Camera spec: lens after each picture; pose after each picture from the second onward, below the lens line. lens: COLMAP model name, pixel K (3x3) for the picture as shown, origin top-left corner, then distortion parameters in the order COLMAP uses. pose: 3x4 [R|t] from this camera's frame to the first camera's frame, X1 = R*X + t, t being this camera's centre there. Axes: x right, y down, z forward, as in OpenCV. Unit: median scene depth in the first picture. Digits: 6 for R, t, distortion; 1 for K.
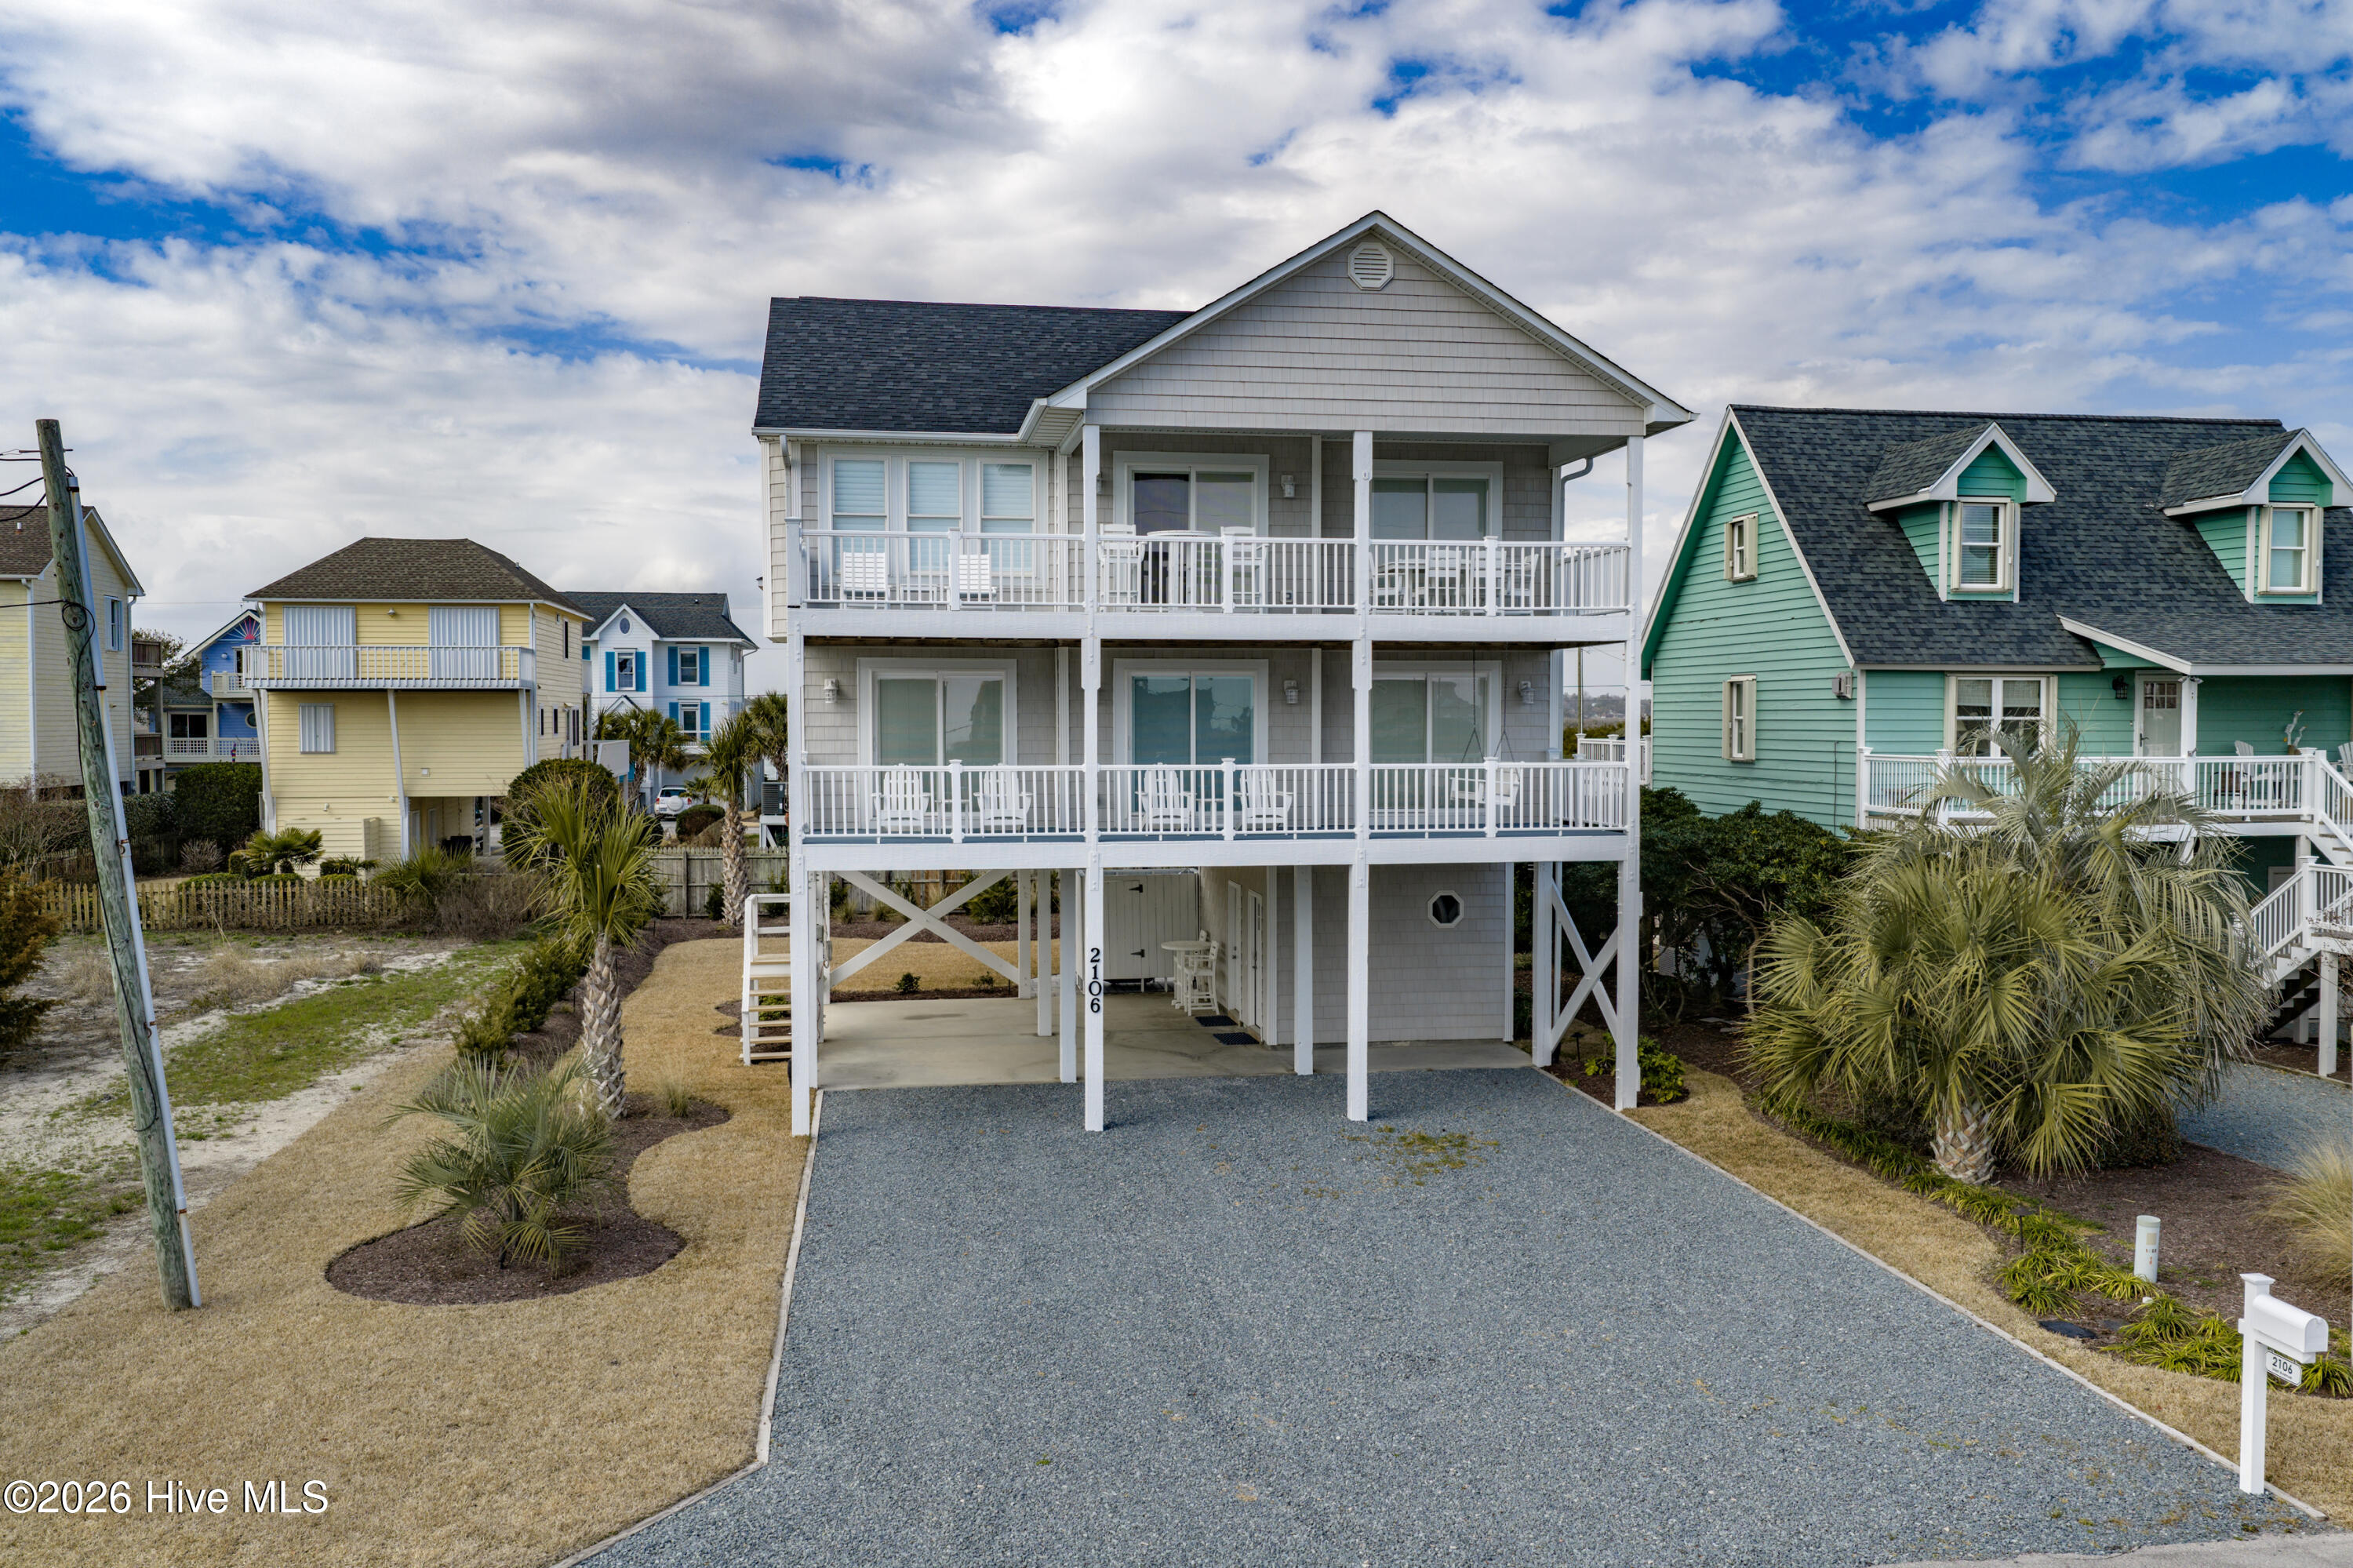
lens RADIAL K [[1933.6, 0, 1175.5], [0, 1933.6, 770.8], [0, 0, 1]] dist [0.010193, -0.012414]
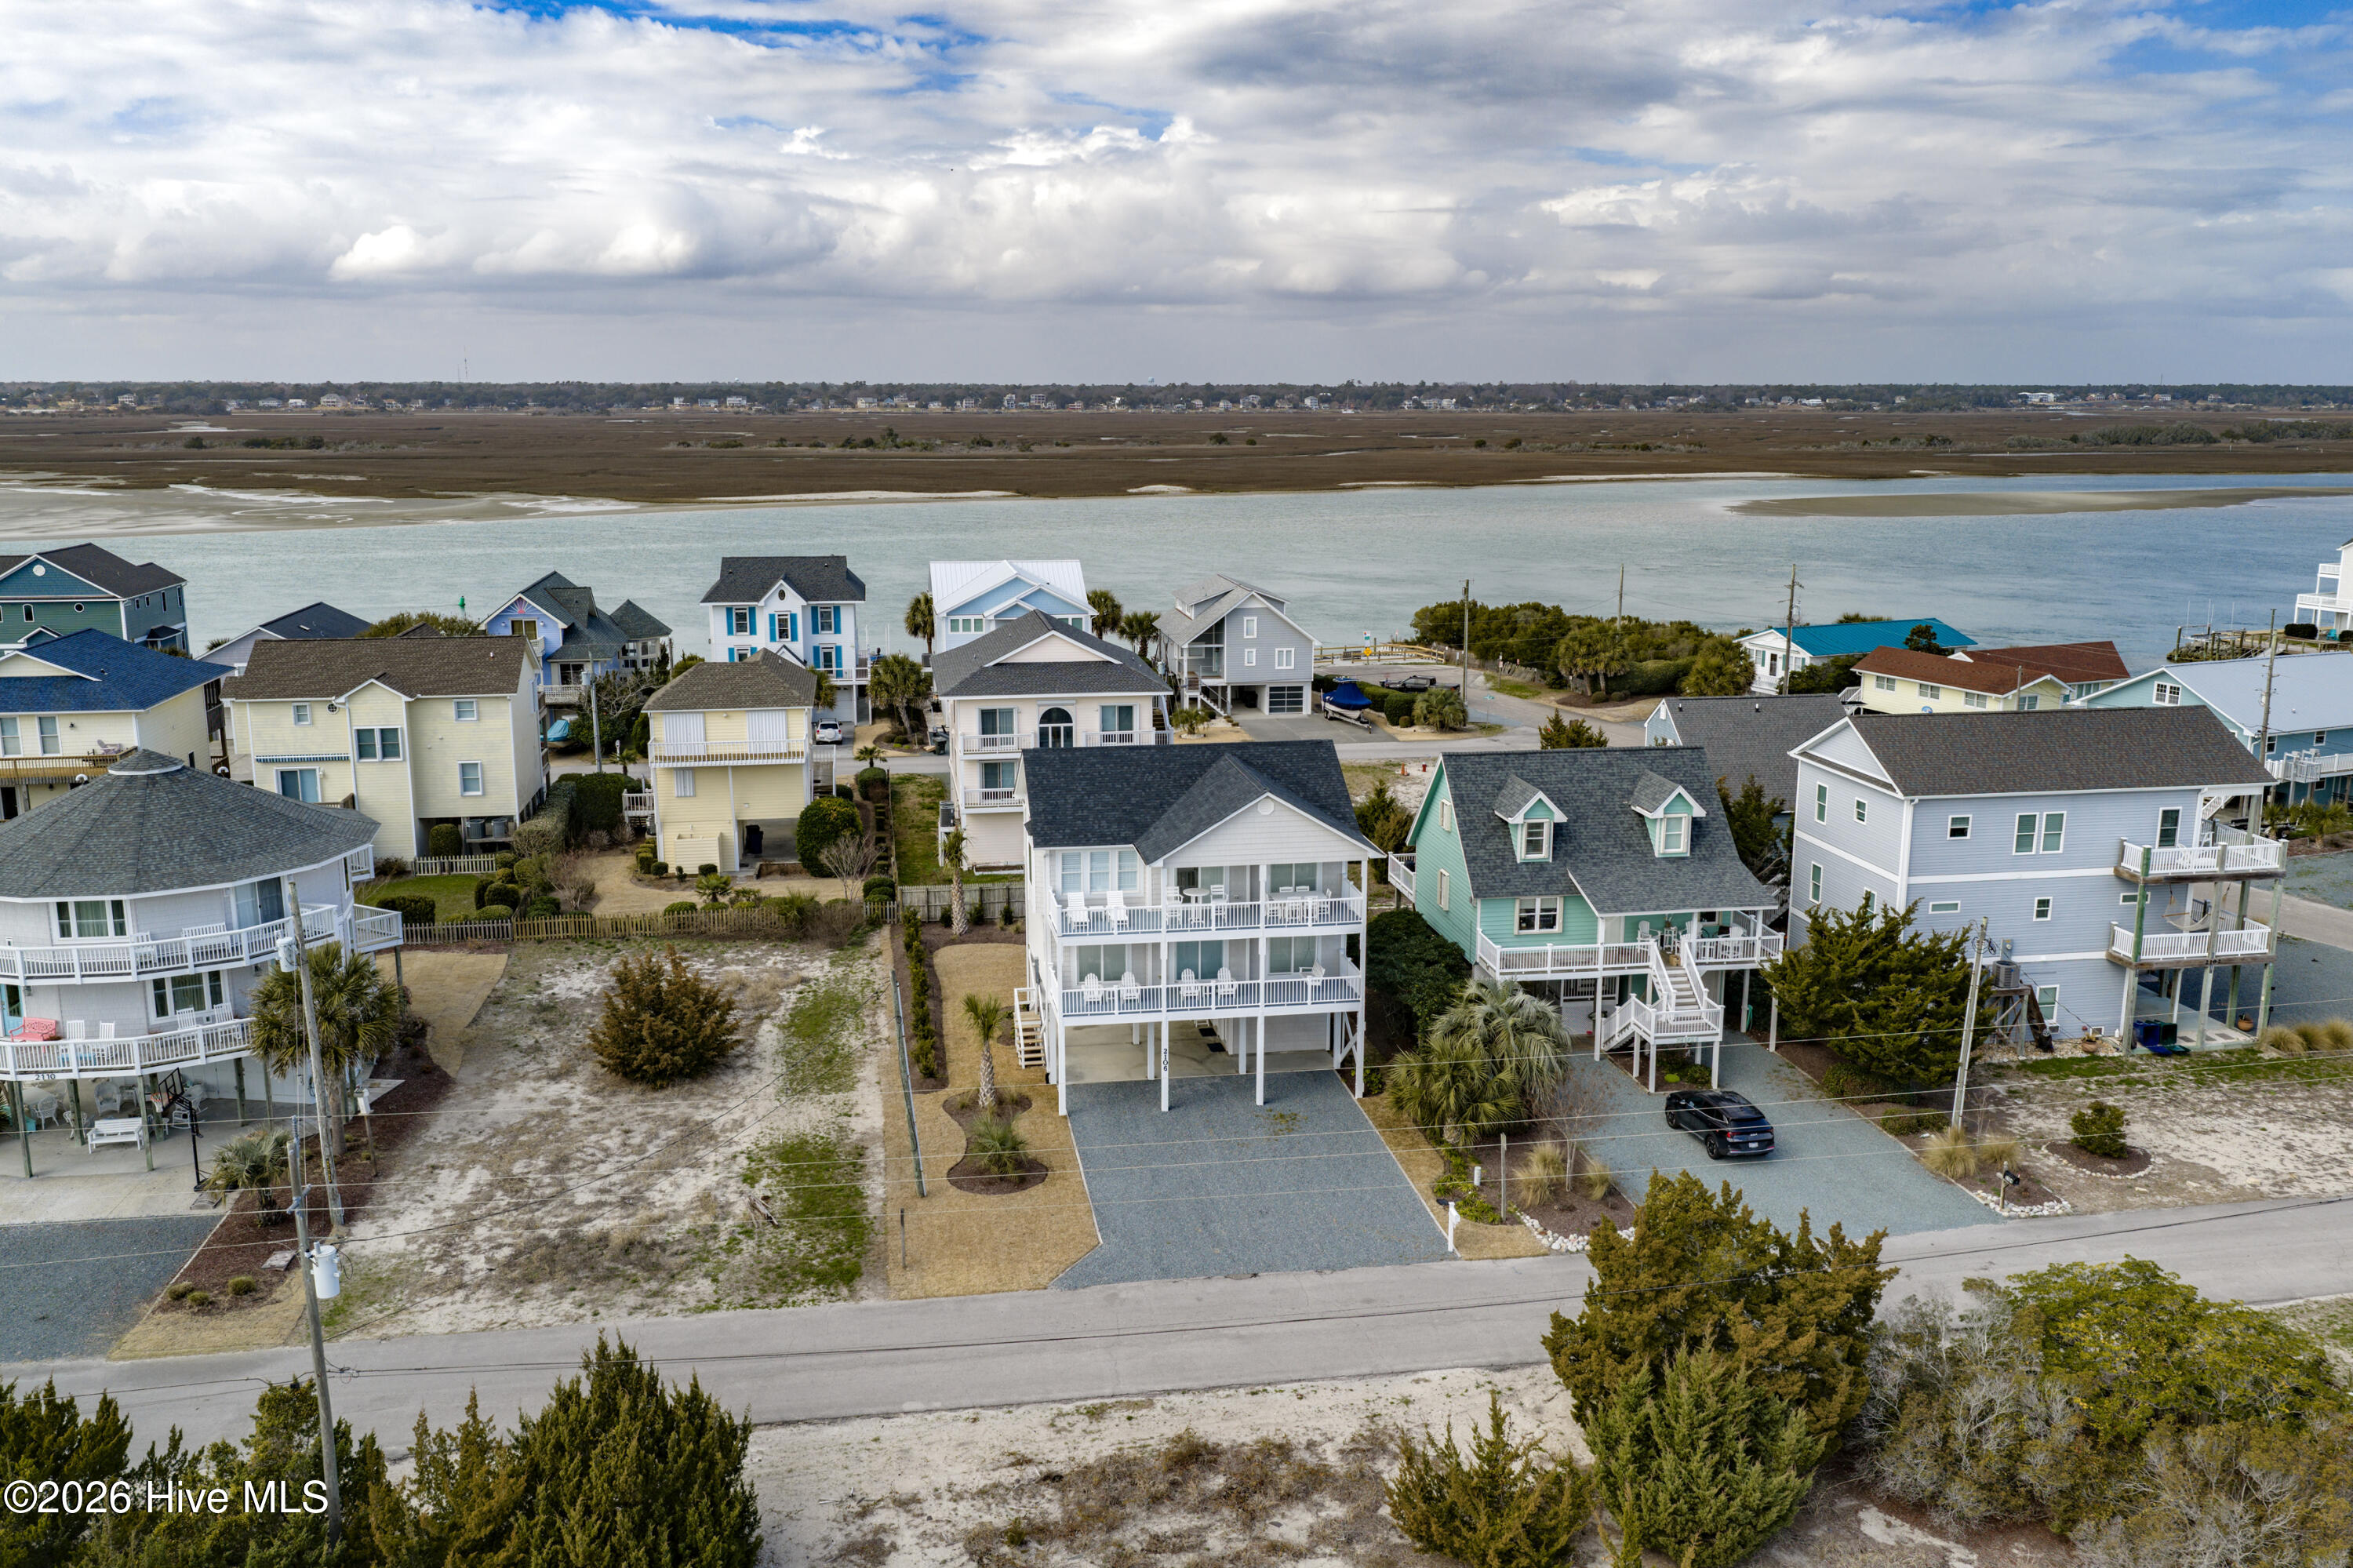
lens RADIAL K [[1933.6, 0, 1195.7], [0, 1933.6, 776.1], [0, 0, 1]] dist [0.010193, -0.012414]
pose [[0.999880, 0.001995, 0.015340, -0.039308], [-0.004578, 0.985388, 0.170262, -0.744290], [-0.014776, -0.170312, 0.985279, -1.626961]]
